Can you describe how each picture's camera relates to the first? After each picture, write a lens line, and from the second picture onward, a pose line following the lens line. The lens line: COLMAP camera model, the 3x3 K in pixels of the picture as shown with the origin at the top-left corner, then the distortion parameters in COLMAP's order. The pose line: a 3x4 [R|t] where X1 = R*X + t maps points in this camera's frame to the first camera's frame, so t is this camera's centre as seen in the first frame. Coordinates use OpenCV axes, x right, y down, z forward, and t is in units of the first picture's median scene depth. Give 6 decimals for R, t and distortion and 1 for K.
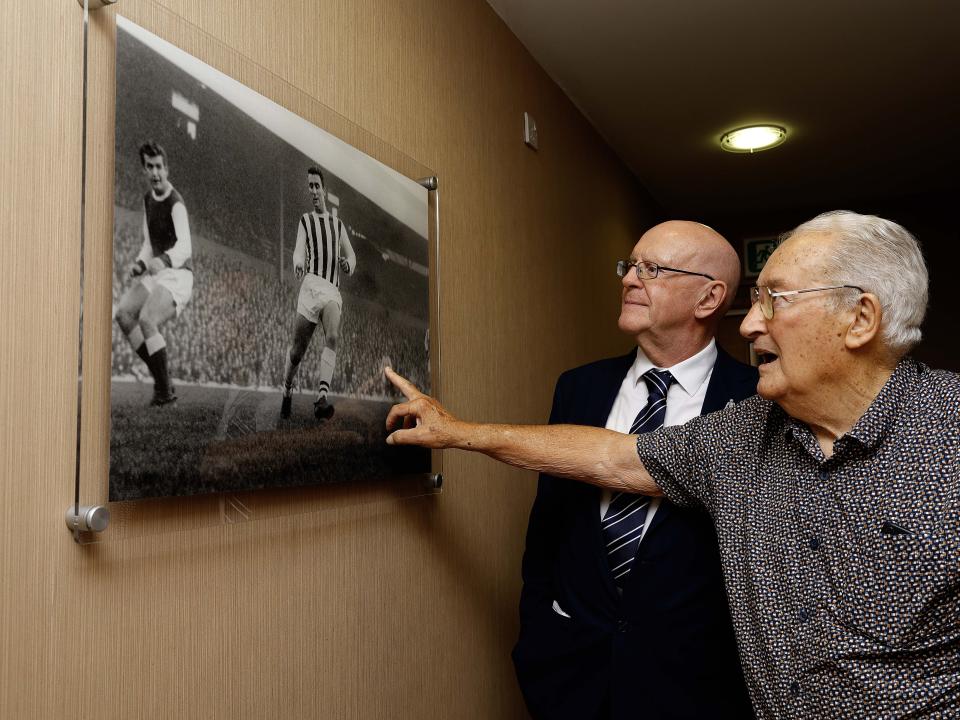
lens RADIAL K [[863.8, 0, 463.2], [0, 863.8, 365.8], [0, 0, 1]] dist [0.005201, 0.022822]
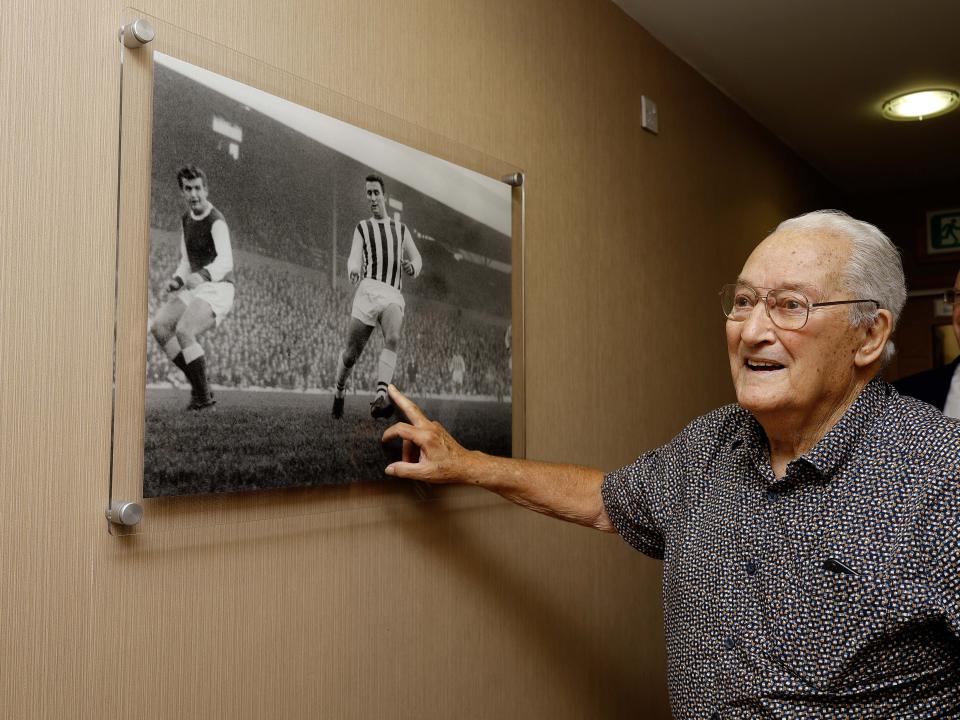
lens RADIAL K [[873.9, 0, 475.4], [0, 873.9, 362.6], [0, 0, 1]] dist [0.008723, 0.006650]
pose [[0.979552, 0.003820, -0.201156, 0.195757], [0.000241, 0.999797, 0.020158, -0.032471], [0.201192, -0.019794, 0.979352, -0.004155]]
